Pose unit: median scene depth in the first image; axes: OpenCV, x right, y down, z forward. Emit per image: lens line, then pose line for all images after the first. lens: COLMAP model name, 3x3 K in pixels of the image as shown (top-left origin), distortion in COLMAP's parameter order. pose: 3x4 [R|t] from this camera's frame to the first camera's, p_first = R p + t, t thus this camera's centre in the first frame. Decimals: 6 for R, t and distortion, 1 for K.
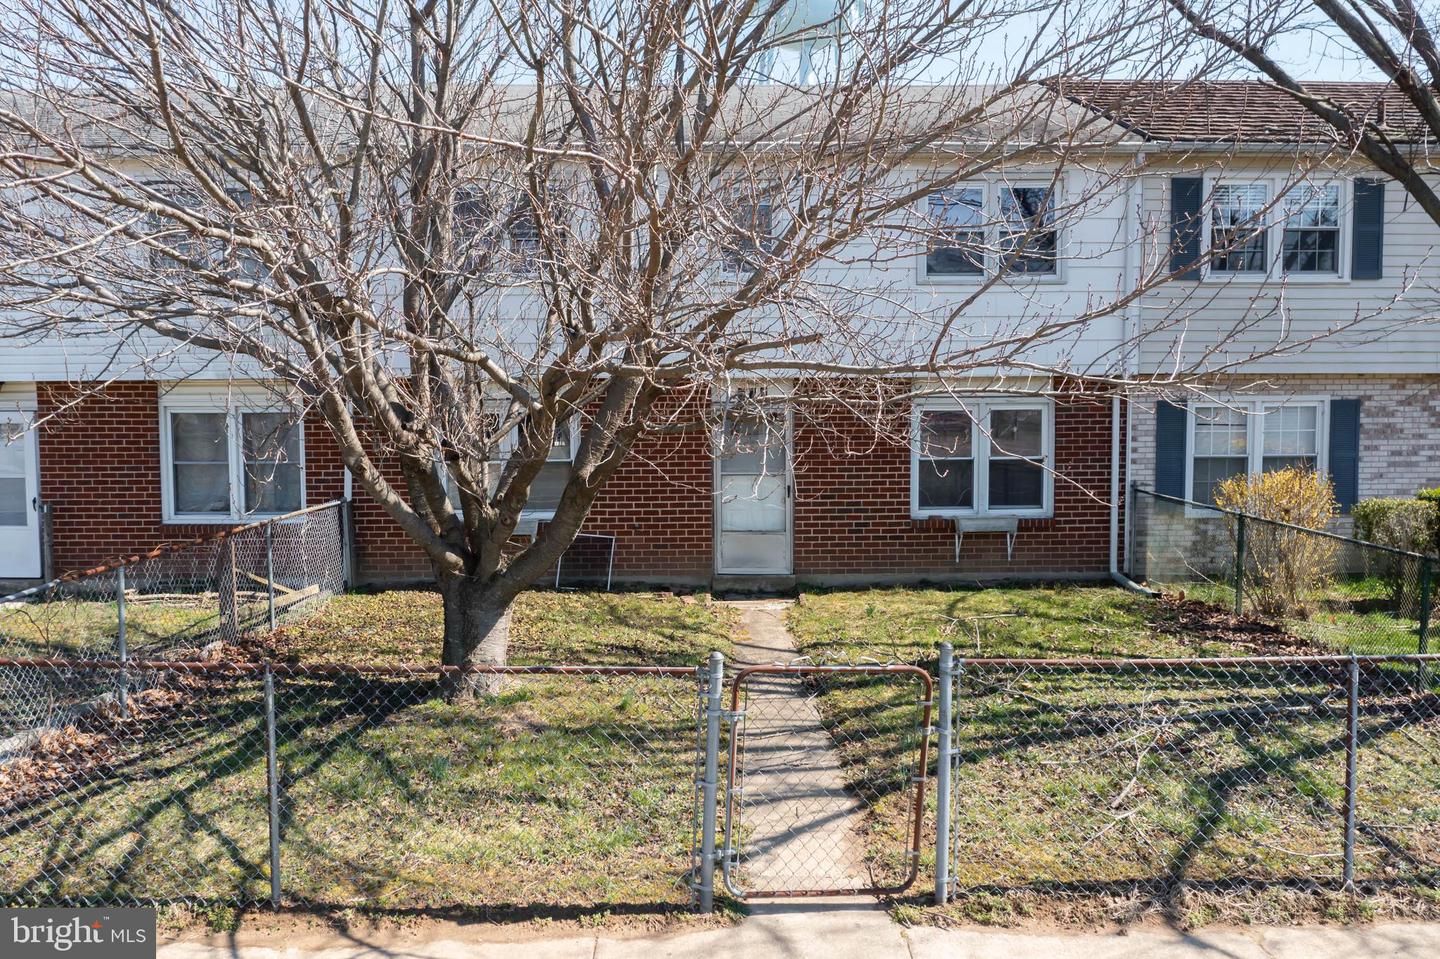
lens RADIAL K [[1141.3, 0, 720.0], [0, 1141.3, 477.3], [0, 0, 1]] dist [-0.028469, 0.005438]
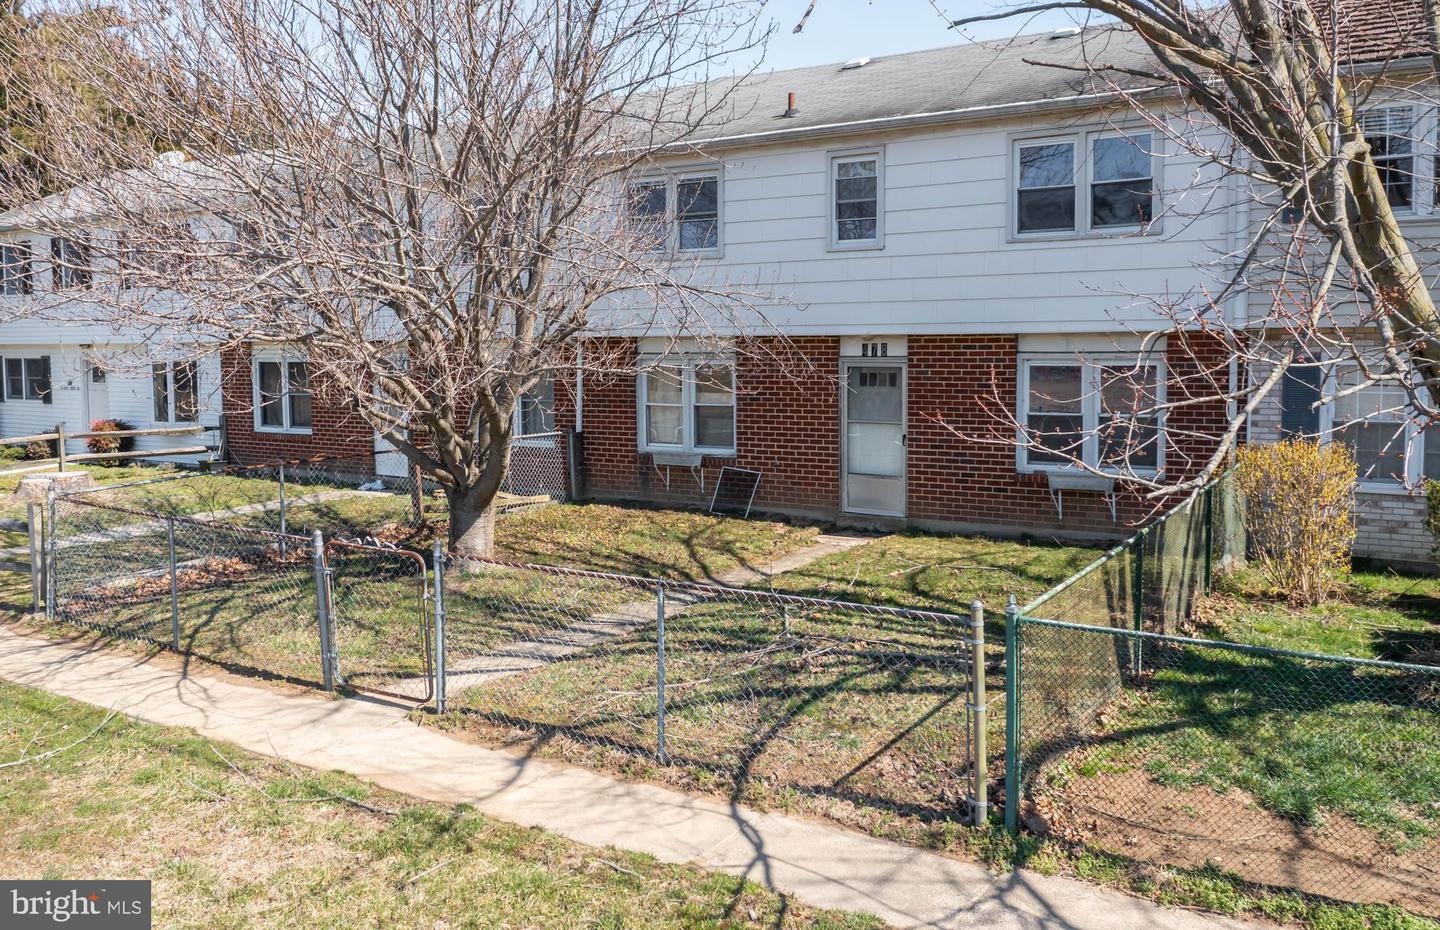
lens RADIAL K [[1162.4, 0, 720.7], [0, 1162.4, 460.1], [0, 0, 1]] dist [-0.046325, 0.001871]
pose [[0.836043, 0.053908, -0.546009, 0.525885], [-0.039183, 0.998487, 0.038585, -0.004340], [0.547262, -0.010864, 0.836891, -0.005632]]
